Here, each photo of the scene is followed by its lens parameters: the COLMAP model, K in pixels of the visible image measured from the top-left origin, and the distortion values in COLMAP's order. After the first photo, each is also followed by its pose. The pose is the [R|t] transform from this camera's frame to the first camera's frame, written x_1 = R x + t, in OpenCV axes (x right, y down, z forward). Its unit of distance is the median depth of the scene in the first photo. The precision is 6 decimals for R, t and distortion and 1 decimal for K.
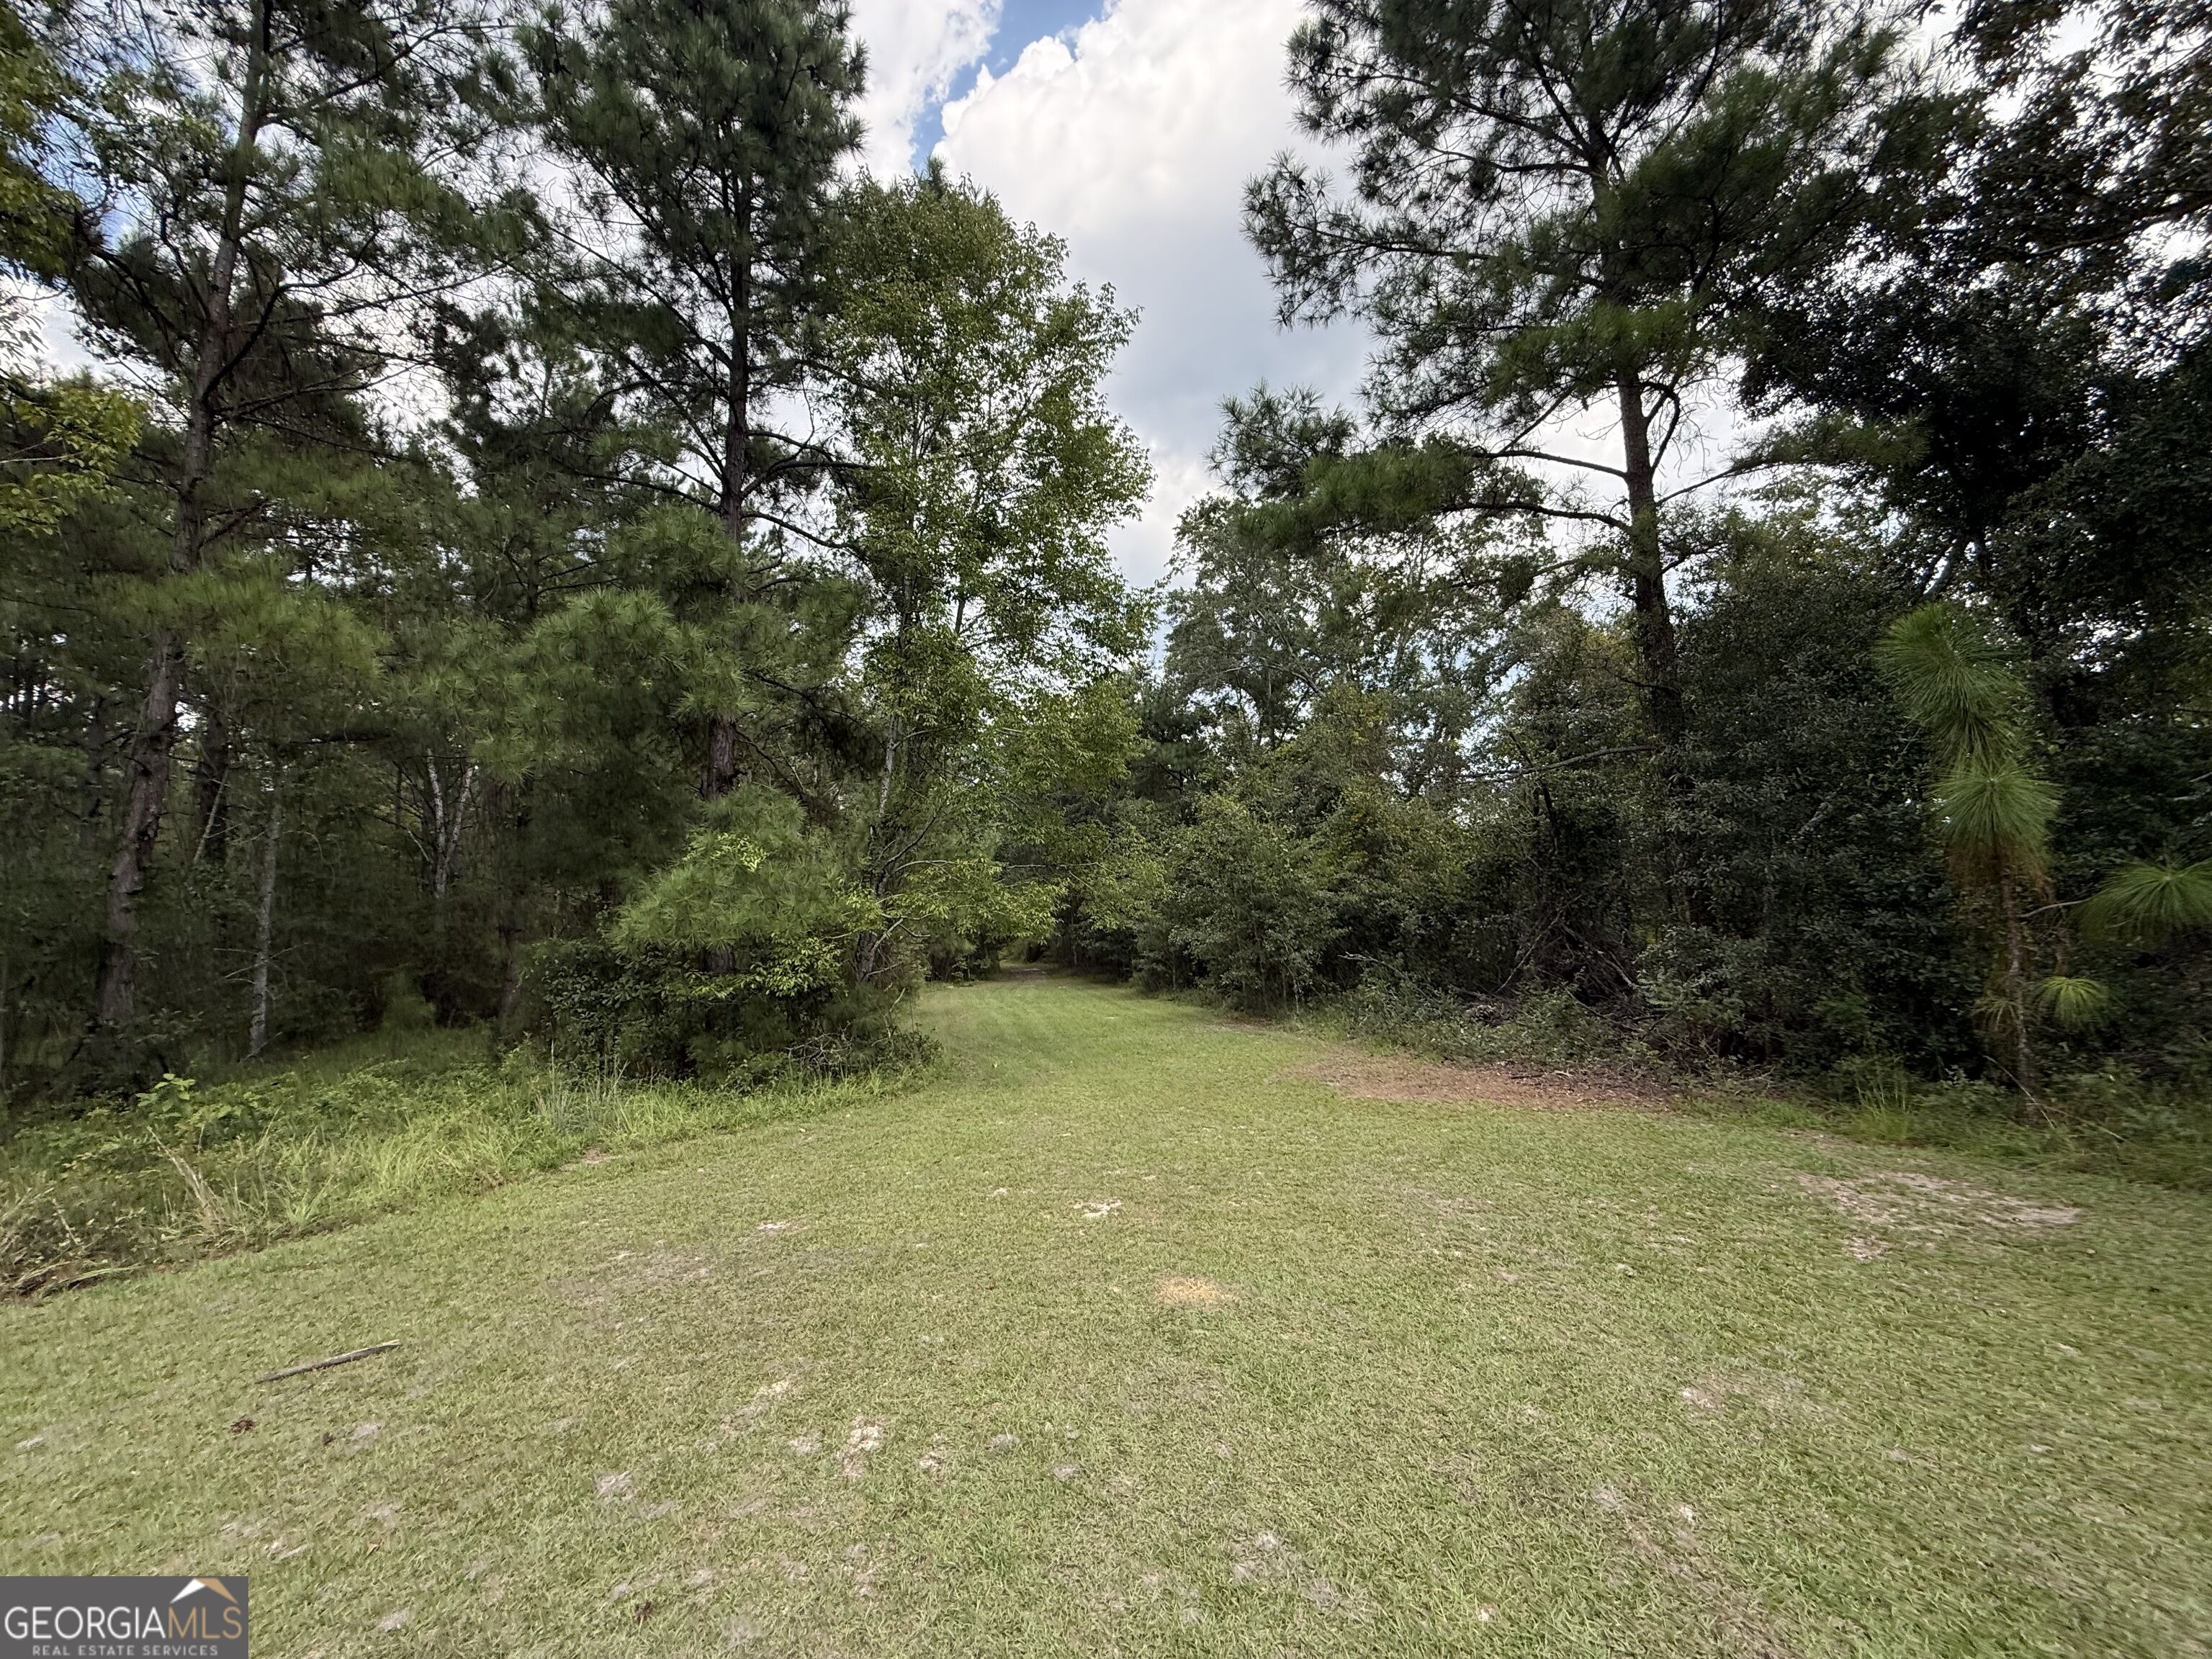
lens RADIAL K [[885.4, 0, 1106.0], [0, 885.4, 829.5], [0, 0, 1]] dist [-0.000218, 0.000222]
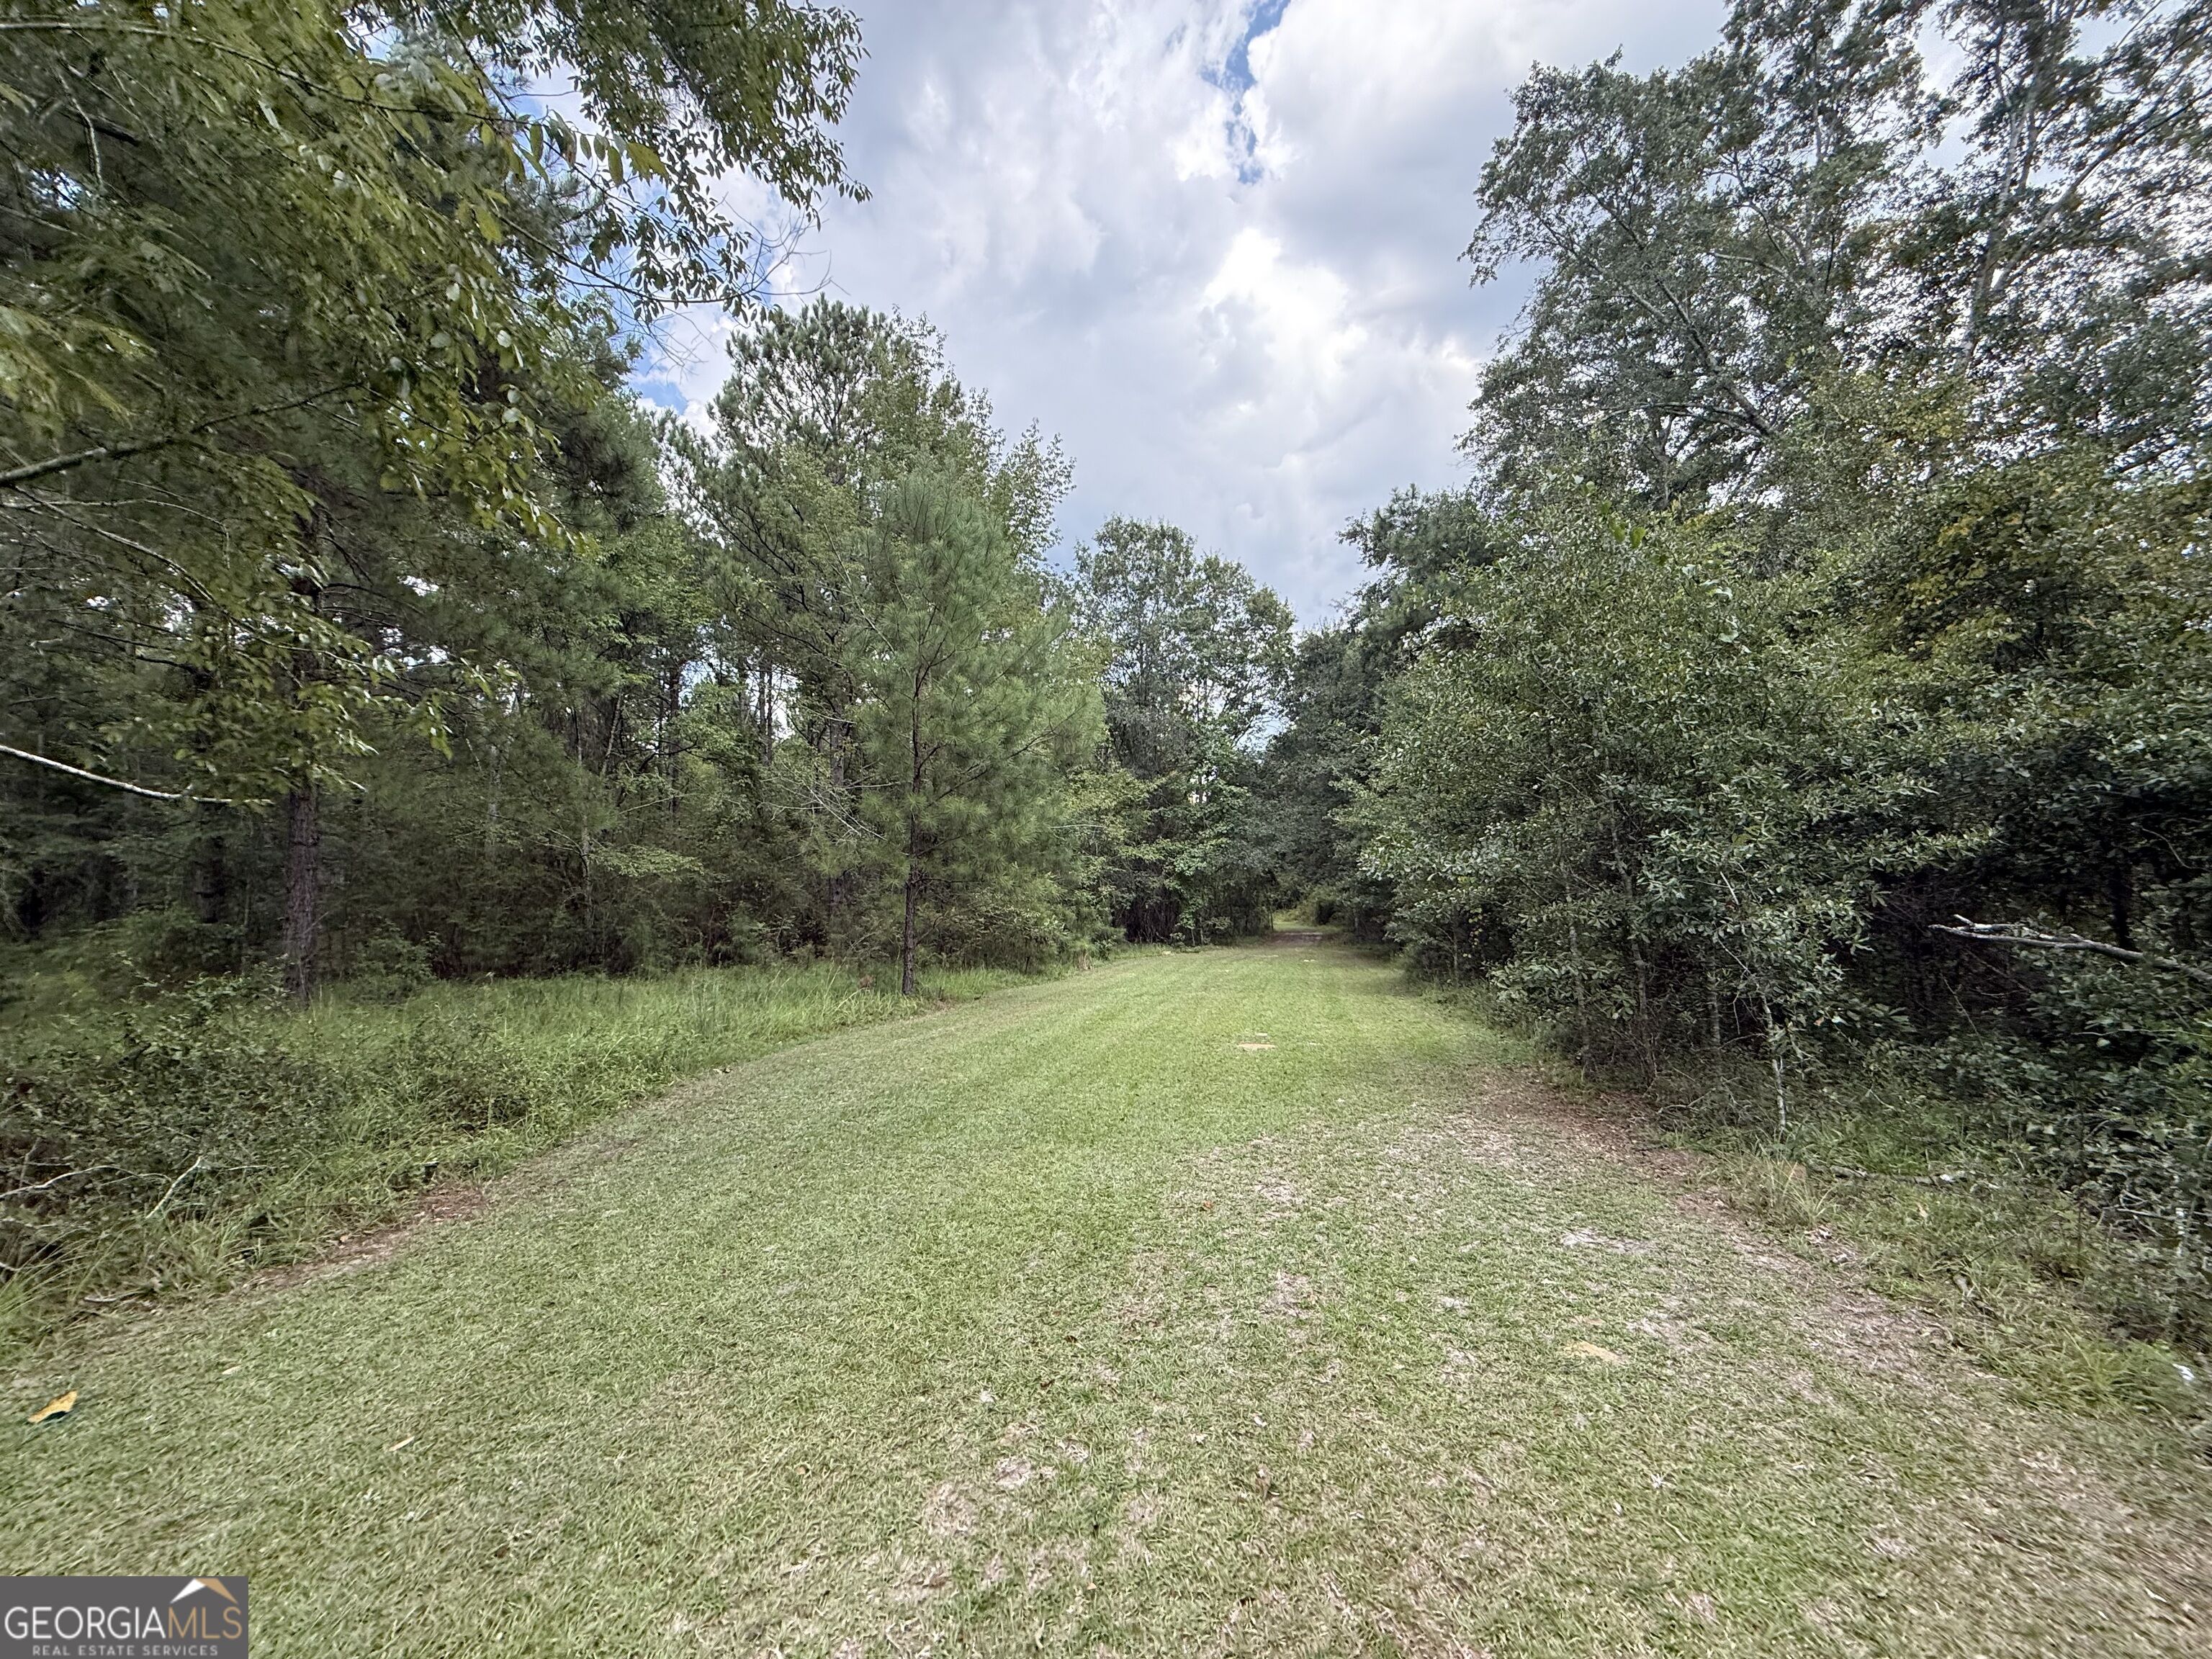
lens RADIAL K [[885.4, 0, 1106.0], [0, 885.4, 829.5], [0, 0, 1]] dist [-0.000218, 0.000222]
pose [[0.930002, 0.000927, -0.367554, 0.106150], [0.014642, 0.999110, 0.039567, 0.087920], [0.367263, -0.042179, 0.929160, 0.582531]]
